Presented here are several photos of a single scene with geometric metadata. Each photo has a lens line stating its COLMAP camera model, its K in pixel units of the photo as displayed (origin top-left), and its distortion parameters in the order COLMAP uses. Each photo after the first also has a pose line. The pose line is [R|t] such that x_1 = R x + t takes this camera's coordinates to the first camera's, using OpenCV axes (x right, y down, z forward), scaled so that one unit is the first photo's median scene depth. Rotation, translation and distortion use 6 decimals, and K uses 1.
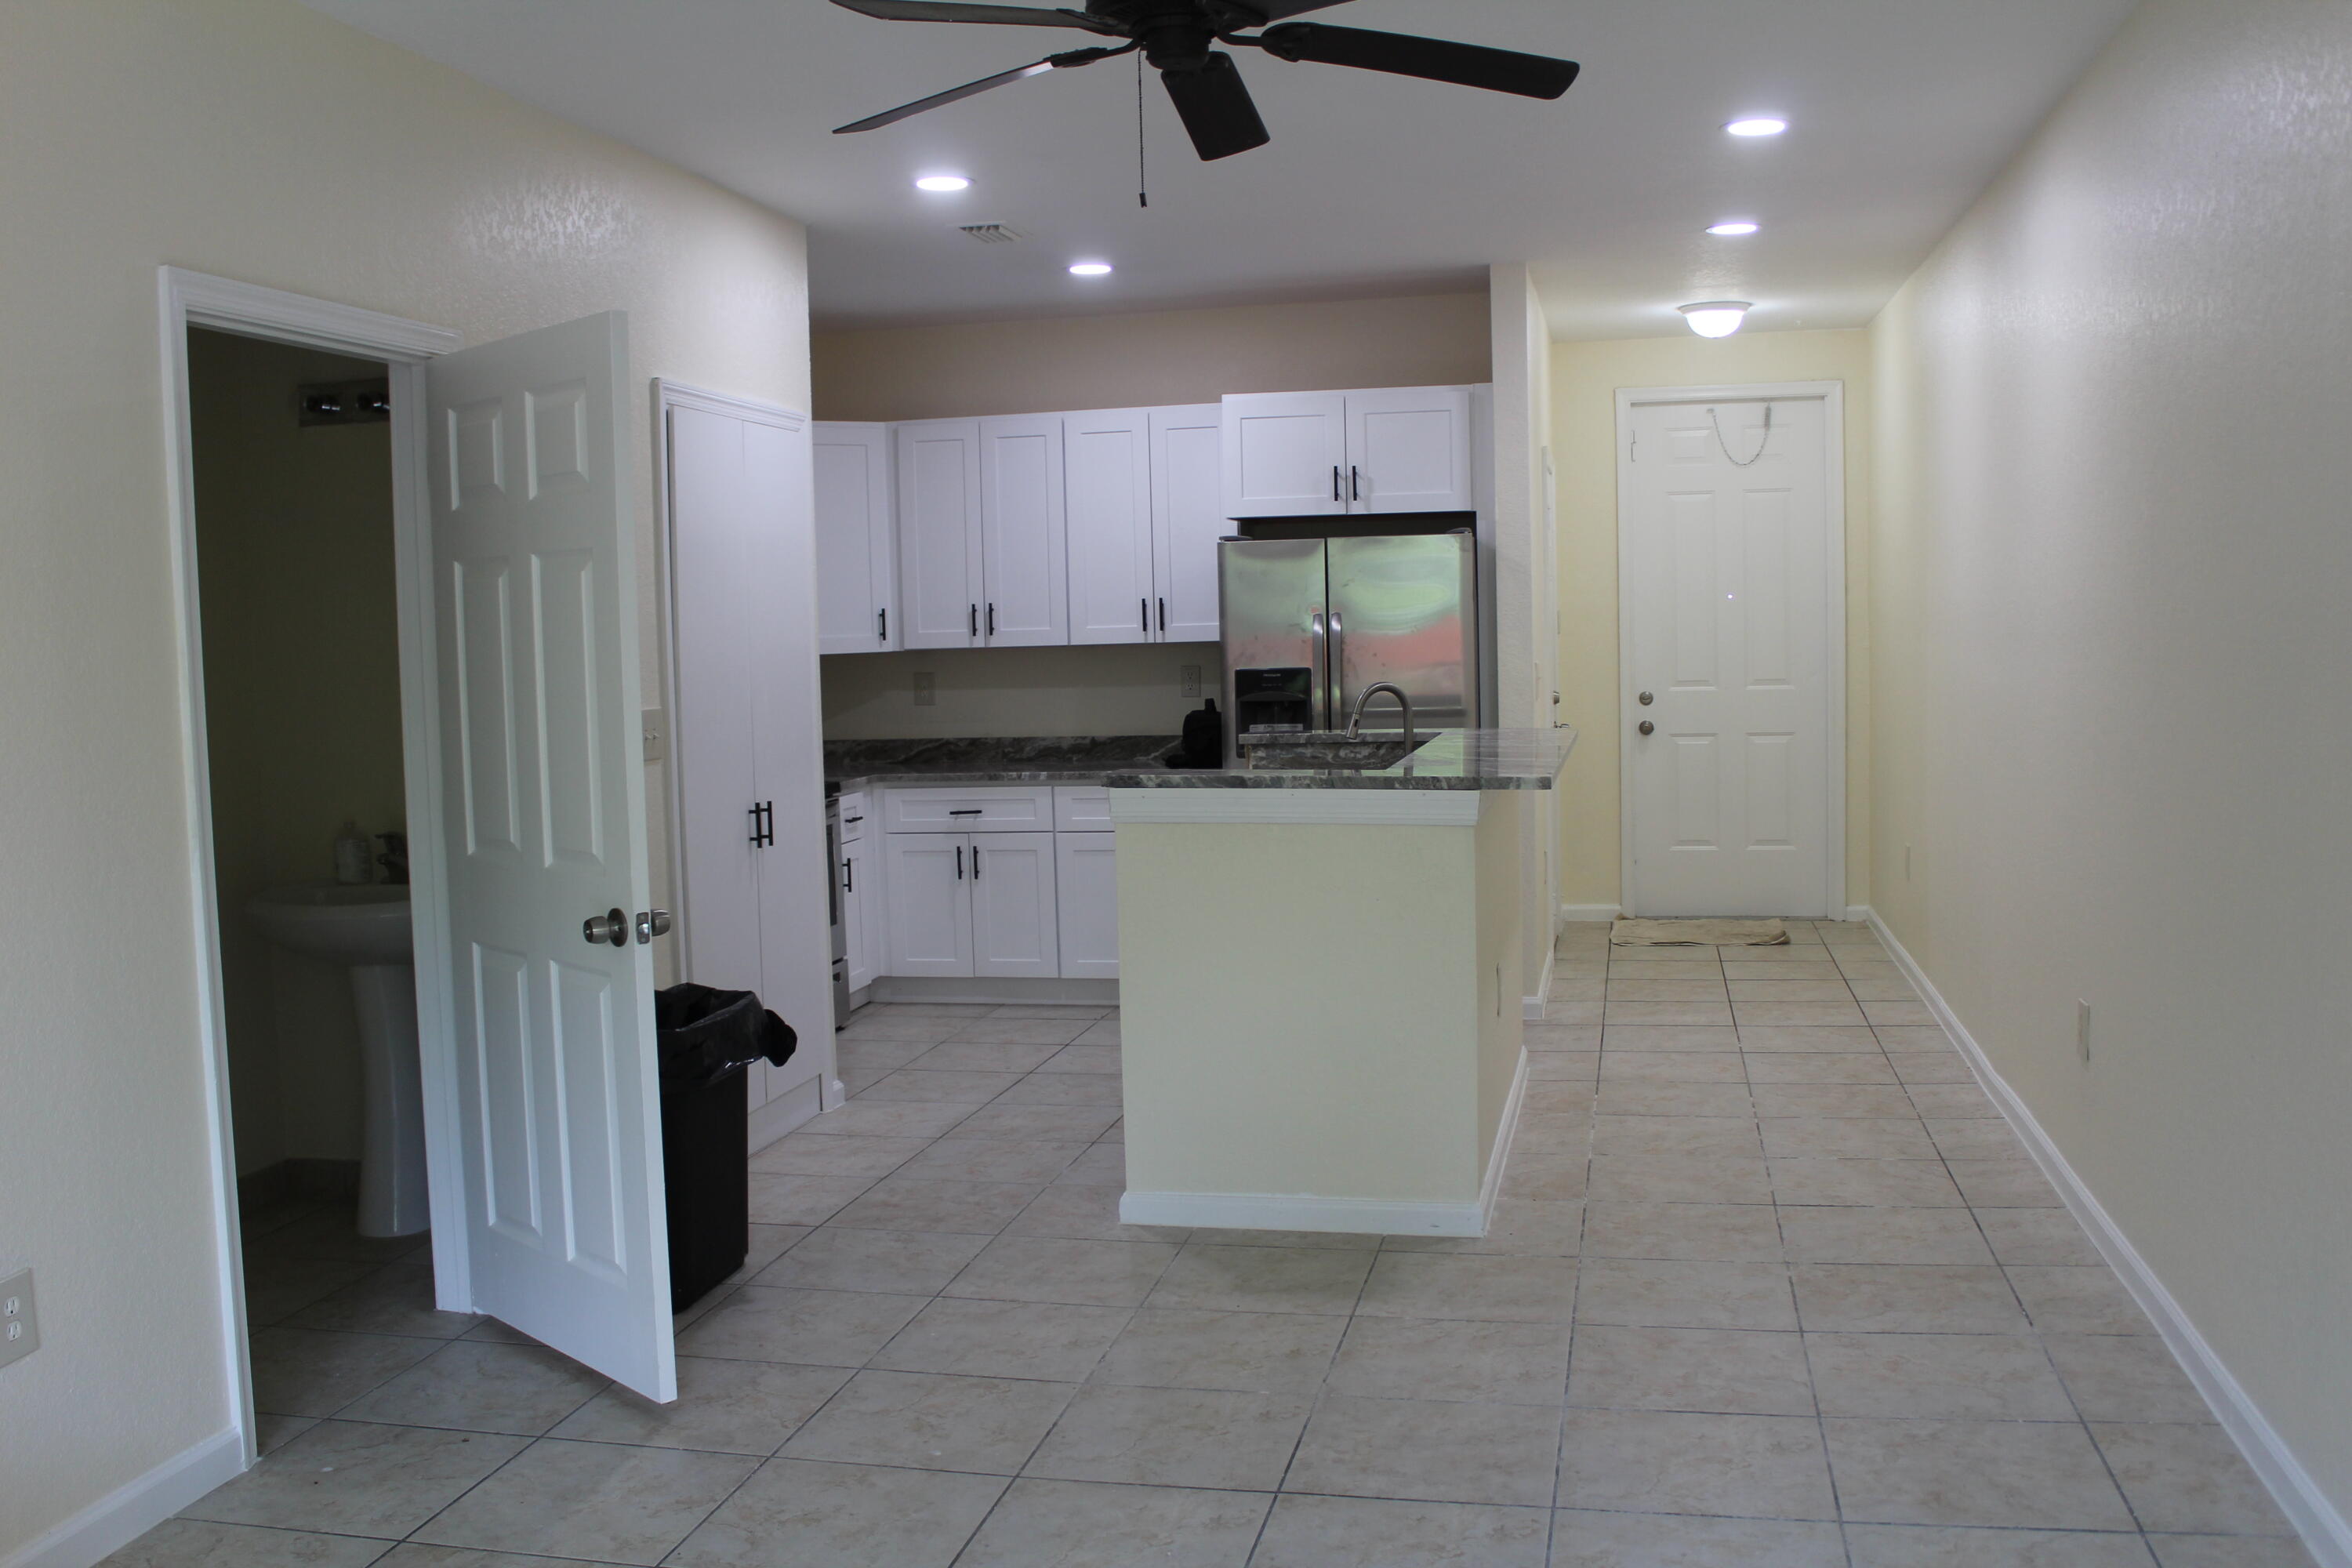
lens RADIAL K [[2143.2, 0, 1175.9], [0, 2143.2, 791.5], [0, 0, 1]] dist [-0.071254, 0.000000]
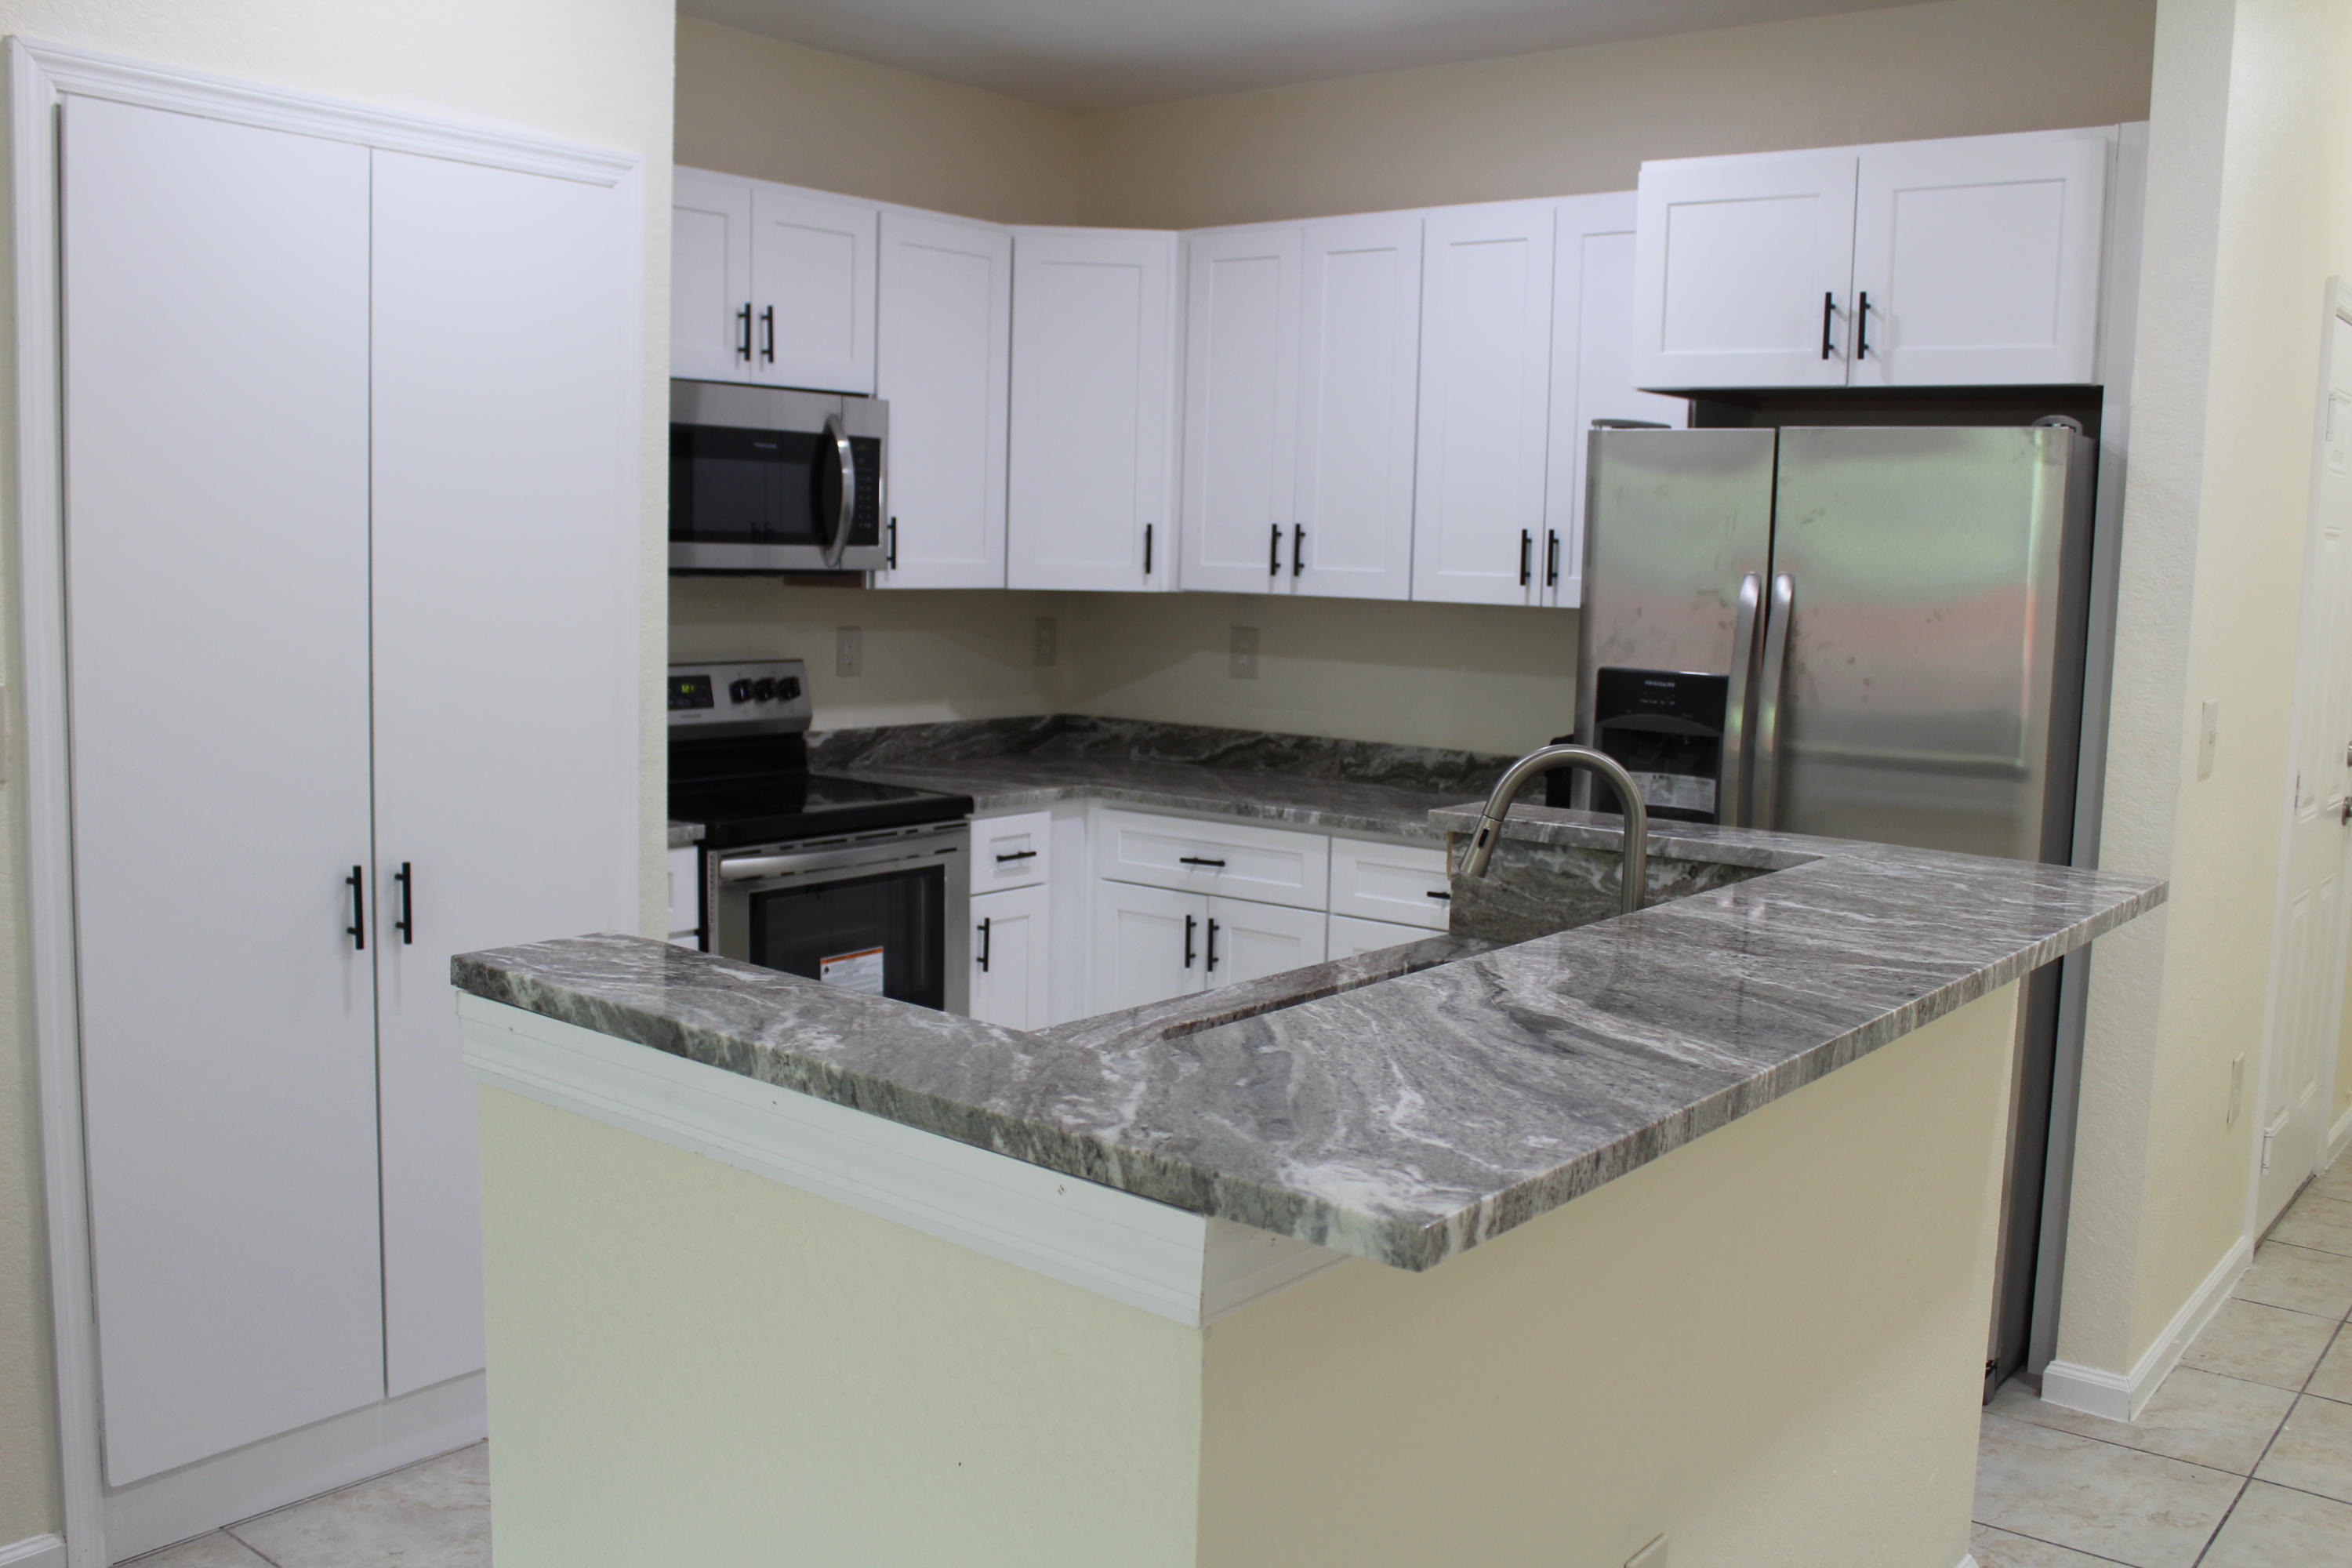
lens RADIAL K [[2143.2, 0, 1174.9], [0, 2143.2, 768.0], [0, 0, 1]] dist [-0.071254, 0.000000]
pose [[0.903676, 0.098092, -0.416831, 0.149349], [-0.088350, 0.995176, 0.042653, -0.042789], [0.419005, -0.001718, 0.907983, 0.442455]]
